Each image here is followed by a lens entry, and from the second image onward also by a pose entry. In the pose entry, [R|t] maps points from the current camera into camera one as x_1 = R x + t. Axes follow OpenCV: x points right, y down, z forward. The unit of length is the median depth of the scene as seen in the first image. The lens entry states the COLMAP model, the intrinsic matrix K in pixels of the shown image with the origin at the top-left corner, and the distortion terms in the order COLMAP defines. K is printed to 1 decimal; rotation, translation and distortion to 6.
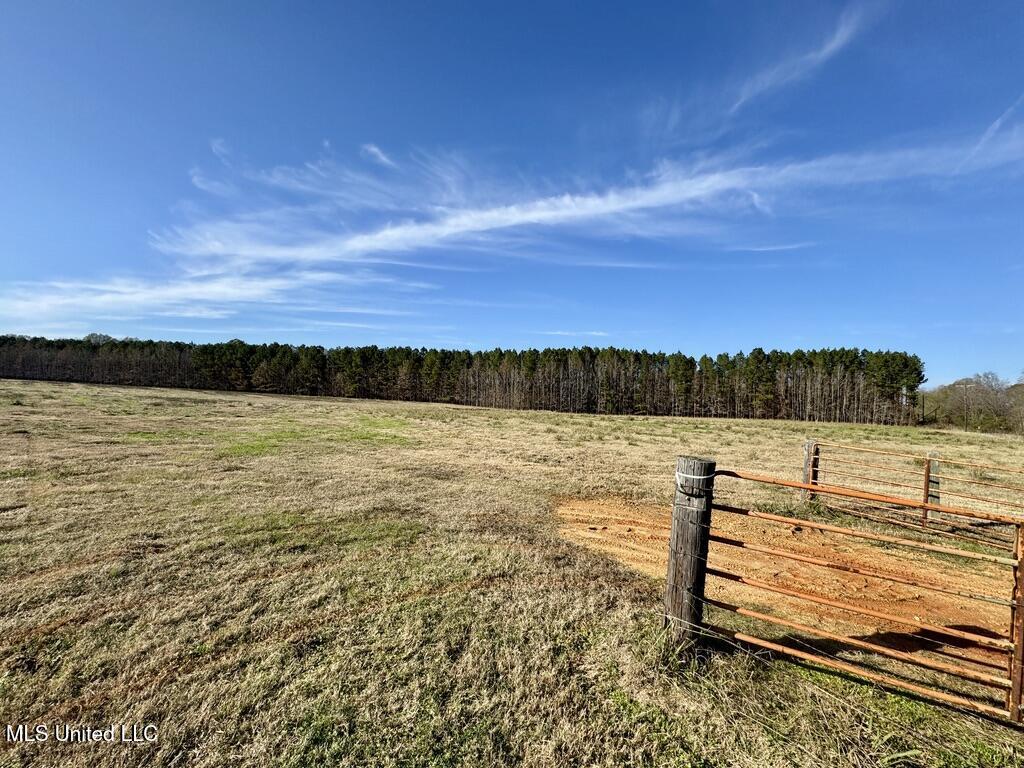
lens RADIAL K [[412.1, 0, 512.0], [0, 412.1, 384.0], [0, 0, 1]] dist [0.000030, 0.007665]
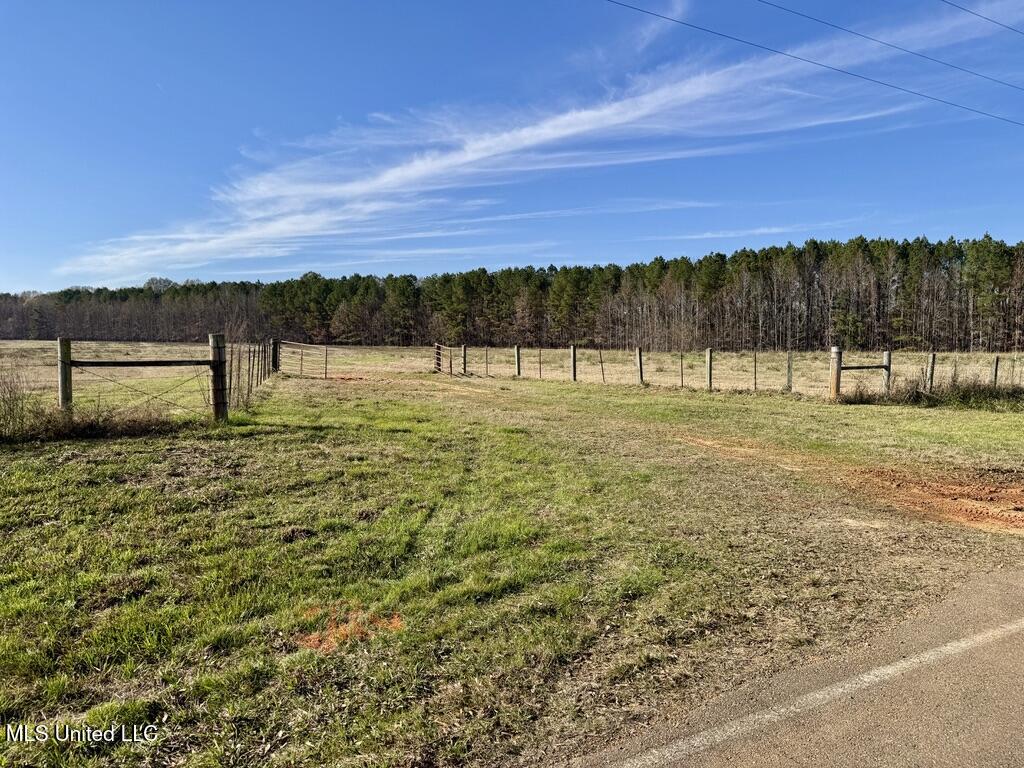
lens RADIAL K [[781.6, 0, 512.0], [0, 781.6, 384.0], [0, 0, 1]] dist [0.123855, -0.003234]
pose [[0.934756, -0.026849, -0.354274, 0.168805], [0.057025, 0.995551, 0.075012, 0.002297], [0.350684, -0.090320, 0.932128, -0.207011]]
